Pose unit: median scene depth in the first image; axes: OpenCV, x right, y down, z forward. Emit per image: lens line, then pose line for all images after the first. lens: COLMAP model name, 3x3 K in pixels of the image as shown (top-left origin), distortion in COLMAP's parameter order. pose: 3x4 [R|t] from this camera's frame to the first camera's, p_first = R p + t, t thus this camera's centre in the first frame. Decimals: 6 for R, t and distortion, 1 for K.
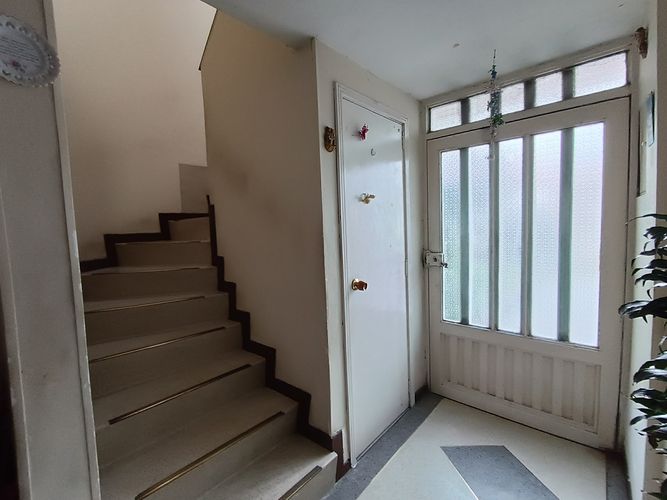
lens RADIAL K [[302.6, 0, 326.3], [0, 302.6, 249.0], [0, 0, 1]] dist [0.003103, 0.000761]
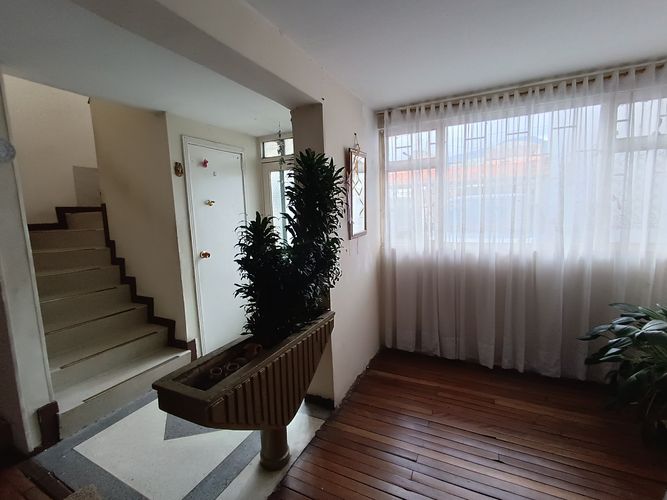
lens RADIAL K [[302.6, 0, 326.3], [0, 302.6, 249.0], [0, 0, 1]] dist [0.003103, 0.000761]
pose [[0.969489, -0.024041, 0.243953, 0.321186], [0.013300, 0.998872, 0.045580, 0.016165], [-0.244774, -0.040945, 0.968715, -0.725554]]
